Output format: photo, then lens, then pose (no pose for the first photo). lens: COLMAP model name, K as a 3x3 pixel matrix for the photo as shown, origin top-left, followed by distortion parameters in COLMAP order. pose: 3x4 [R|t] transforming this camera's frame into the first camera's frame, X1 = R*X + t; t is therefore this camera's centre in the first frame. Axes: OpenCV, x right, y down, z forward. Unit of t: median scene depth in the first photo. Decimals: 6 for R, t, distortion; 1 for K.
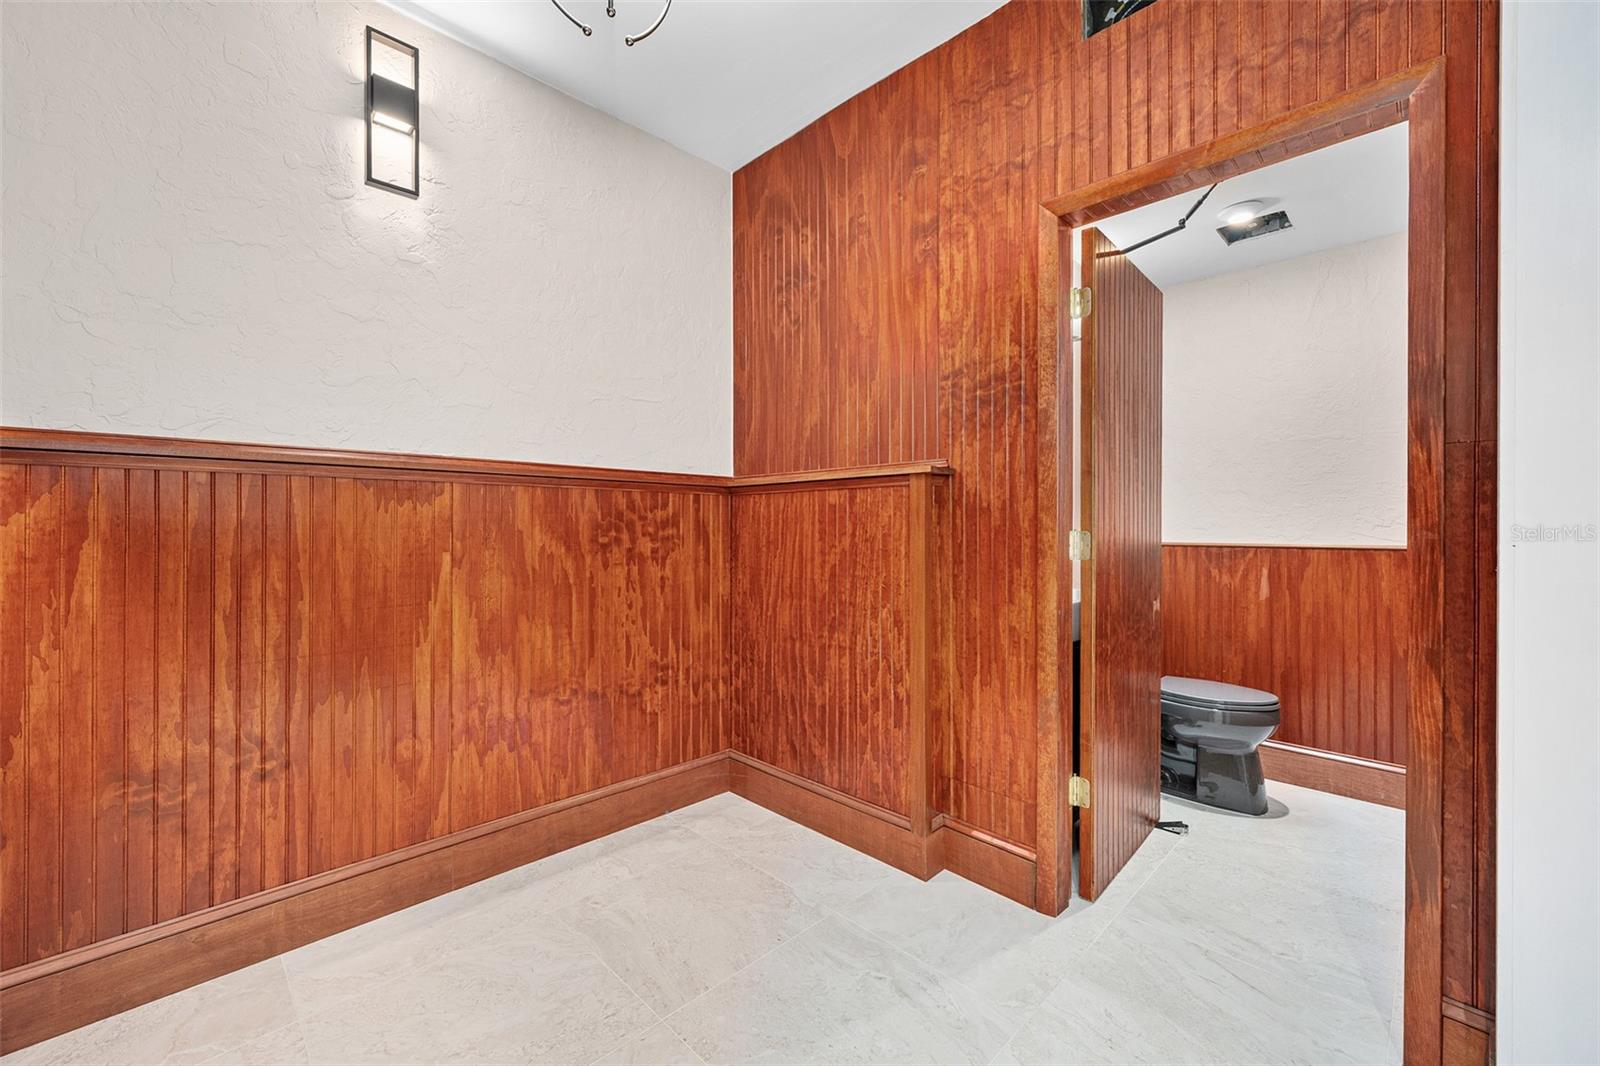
lens RADIAL K [[643.0, 0, 774.9], [0, 643.0, 528.9], [0, 0, 1]] dist [-0.003120, 0.000481]
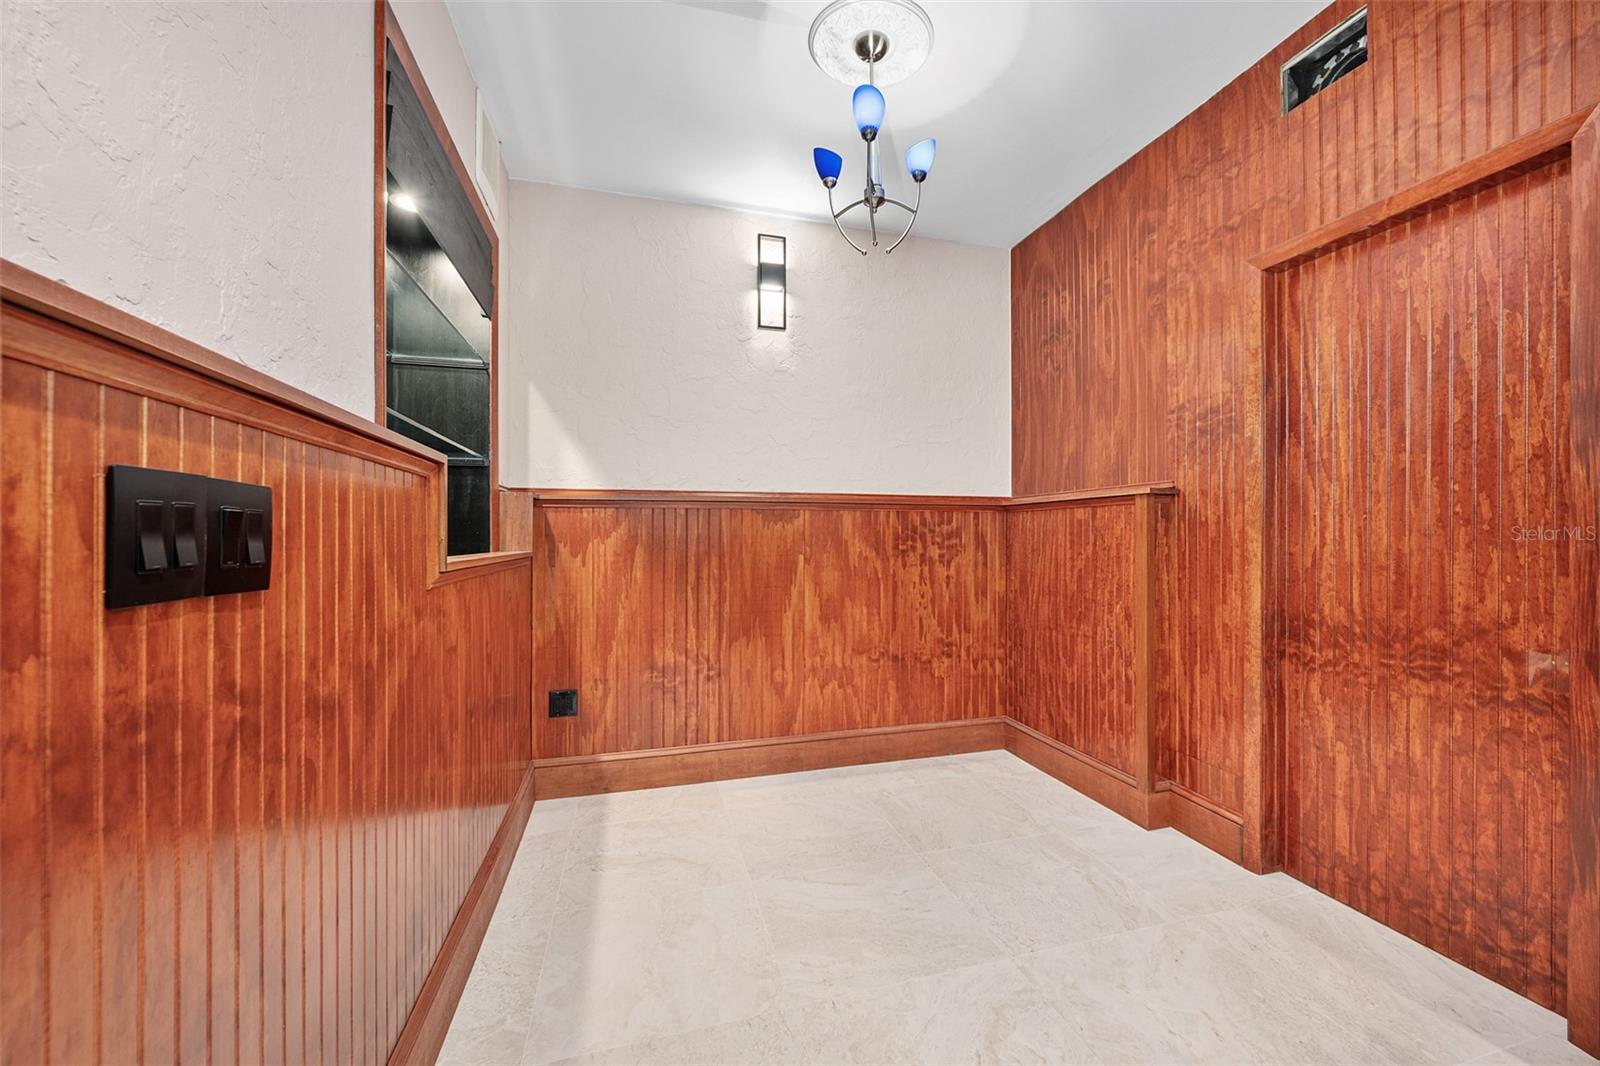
lens RADIAL K [[643.0, 0, 801.5], [0, 643.0, 534.7], [0, 0, 1]] dist [-0.003120, 0.000481]
pose [[0.876057, -0.002667, -0.482201, 0.246543], [0.000141, 0.999986, -0.005275, -0.002953], [0.482208, 0.004553, 0.876045, -0.375327]]
